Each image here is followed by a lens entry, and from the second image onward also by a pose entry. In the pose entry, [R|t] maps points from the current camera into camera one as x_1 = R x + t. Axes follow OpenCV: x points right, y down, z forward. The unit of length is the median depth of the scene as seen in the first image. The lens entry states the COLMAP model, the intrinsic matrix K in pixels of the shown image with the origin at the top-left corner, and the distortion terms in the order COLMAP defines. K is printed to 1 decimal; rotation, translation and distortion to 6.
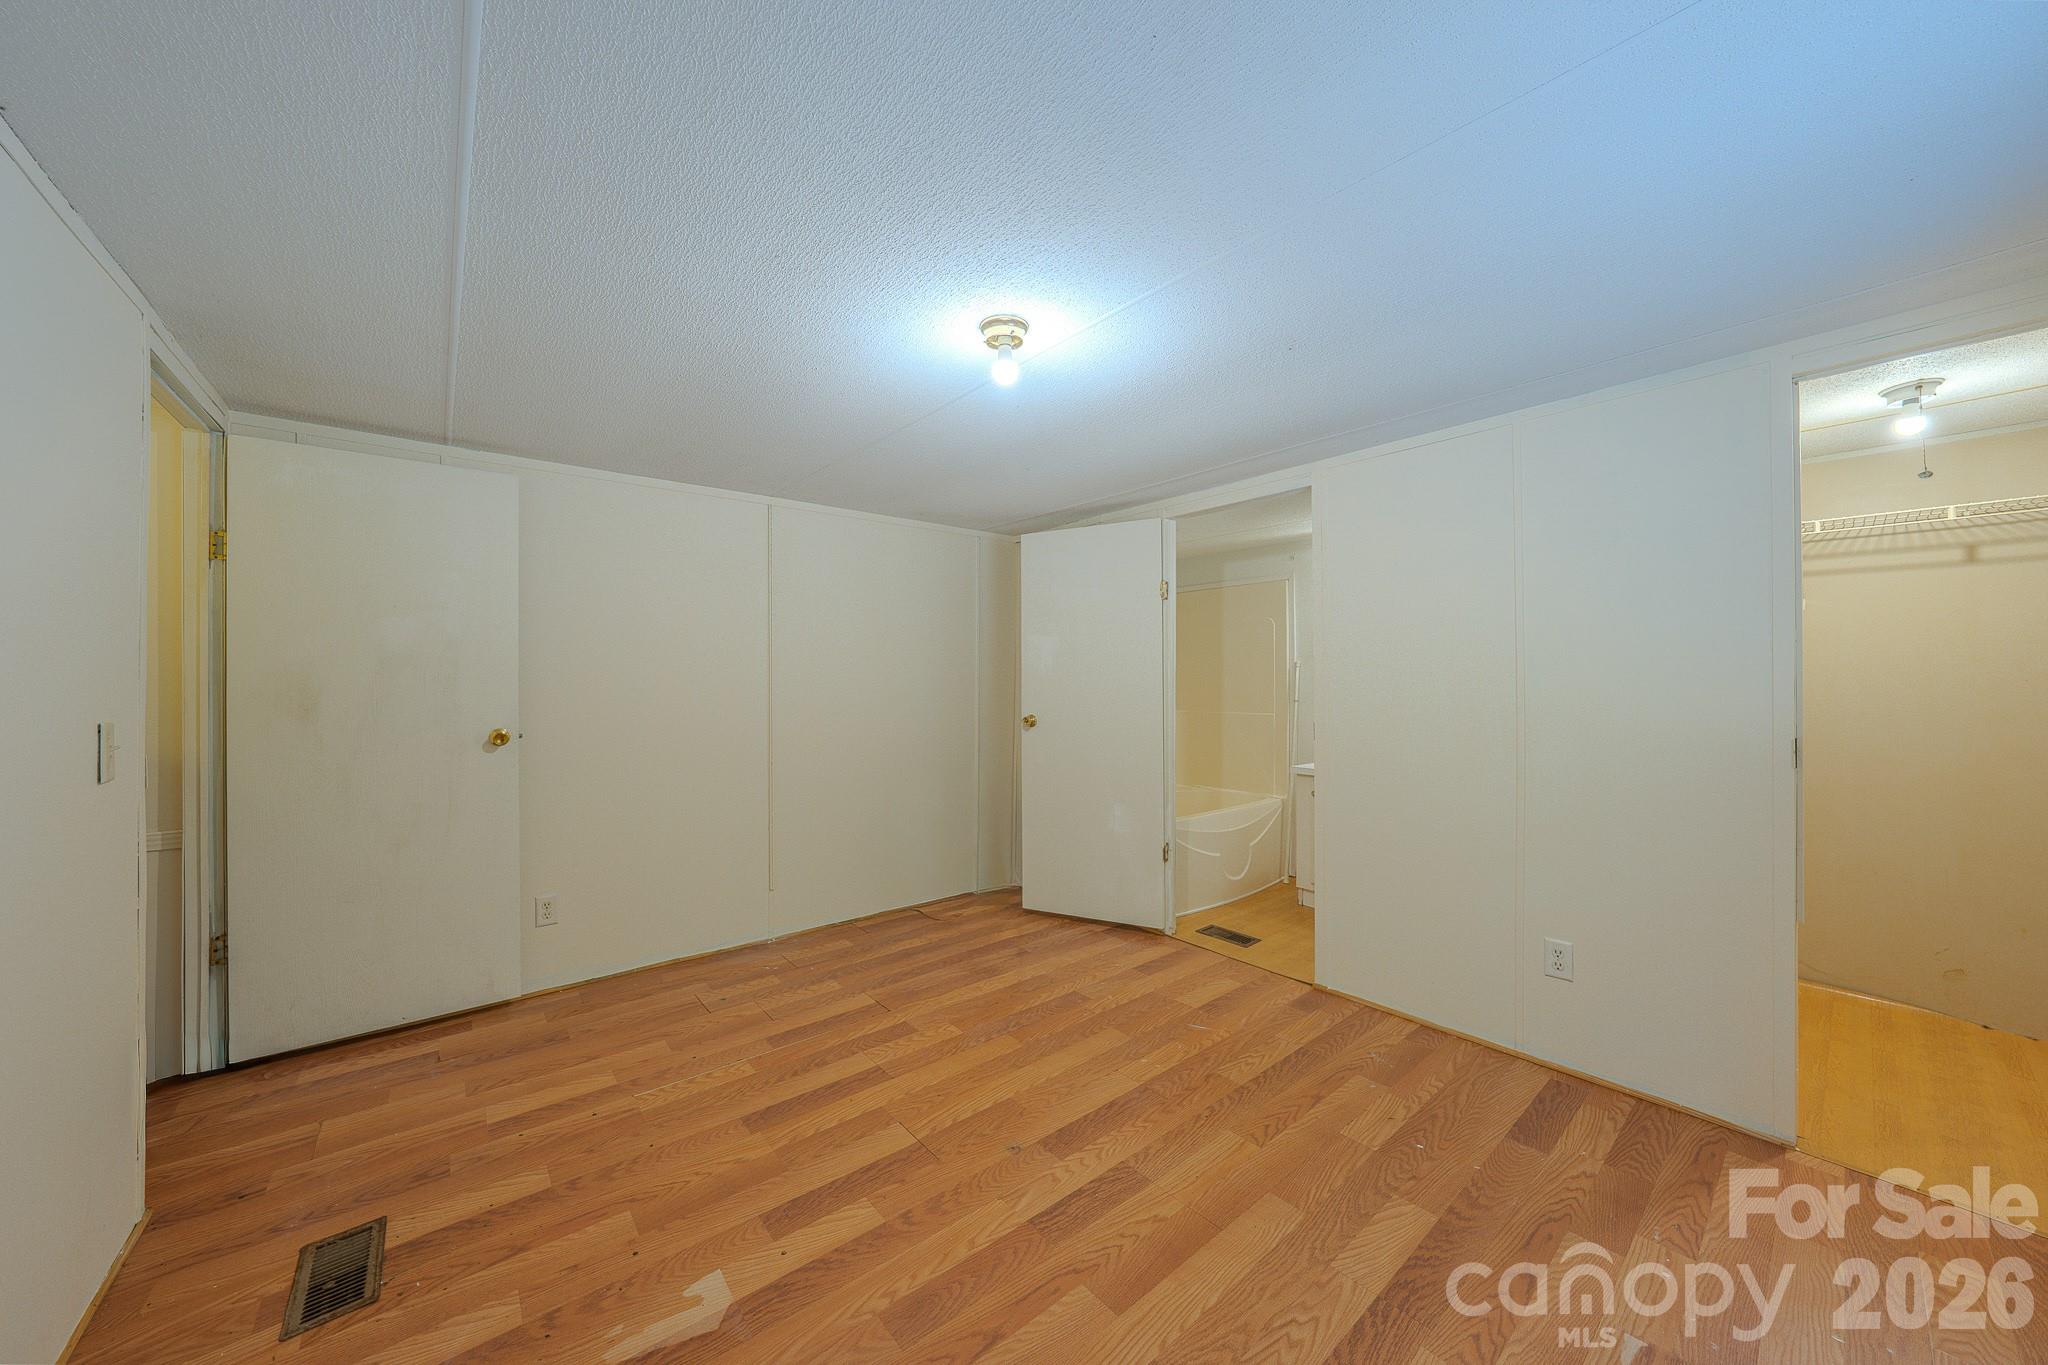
lens RADIAL K [[718.0, 0, 1041.2], [0, 718.0, 690.4], [0, 0, 1]] dist [-0.020279, 0.003367]
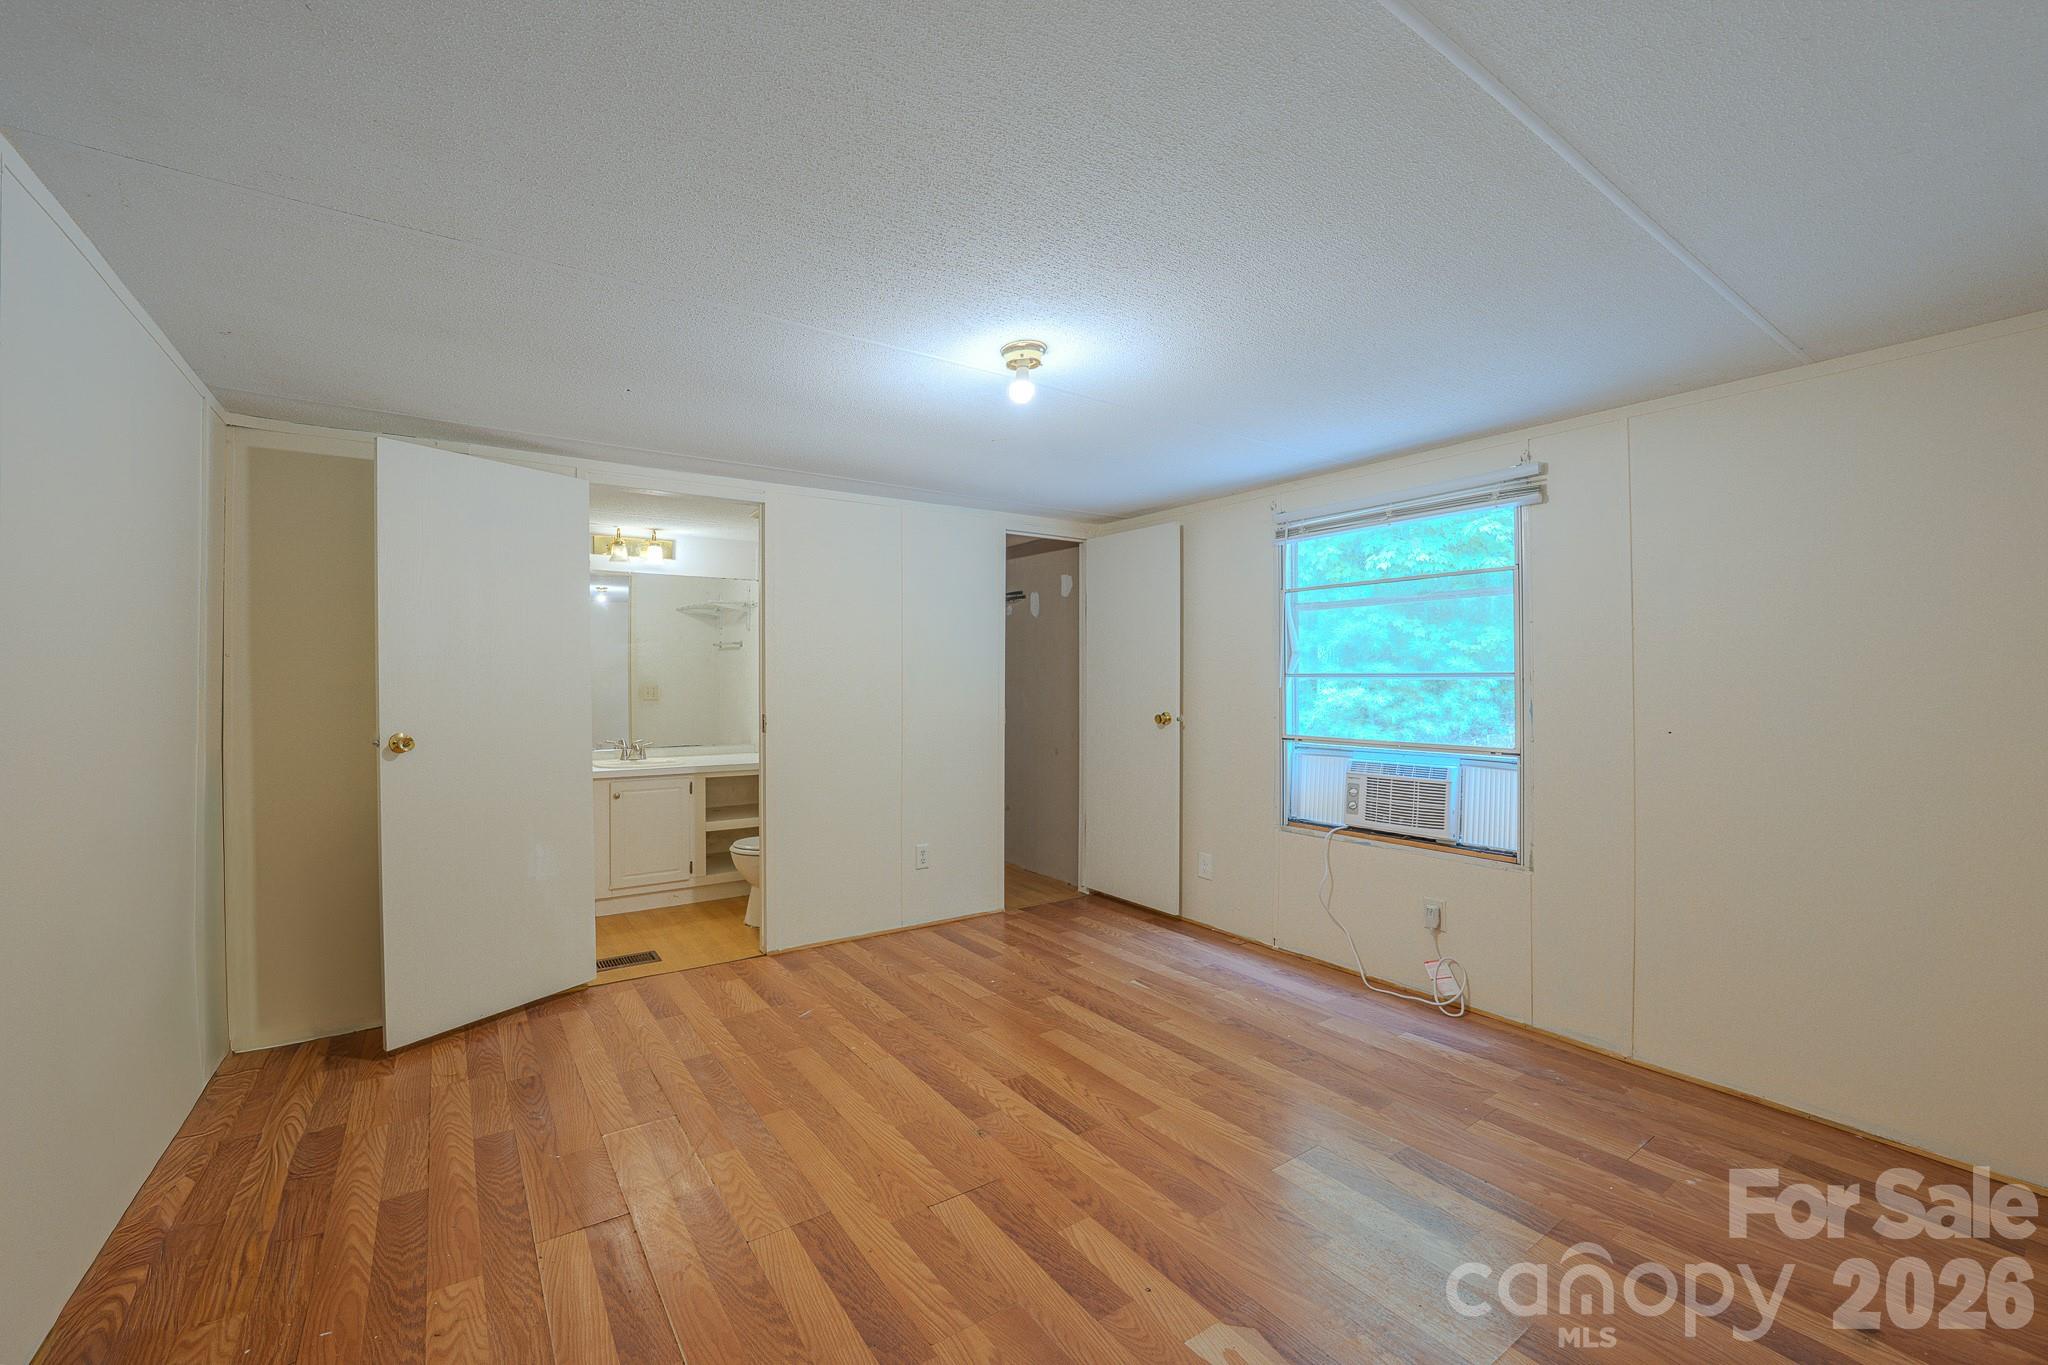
lens RADIAL K [[750.4, 0, 896.7], [0, 750.4, 669.3], [0, 0, 1]] dist [-0.009909, 0.000201]
pose [[0.175578, 0.014096, 0.984365, -1.037834], [0.004410, 0.999876, -0.015105, -0.015285], [-0.984456, 0.006993, 0.175495, 0.840883]]
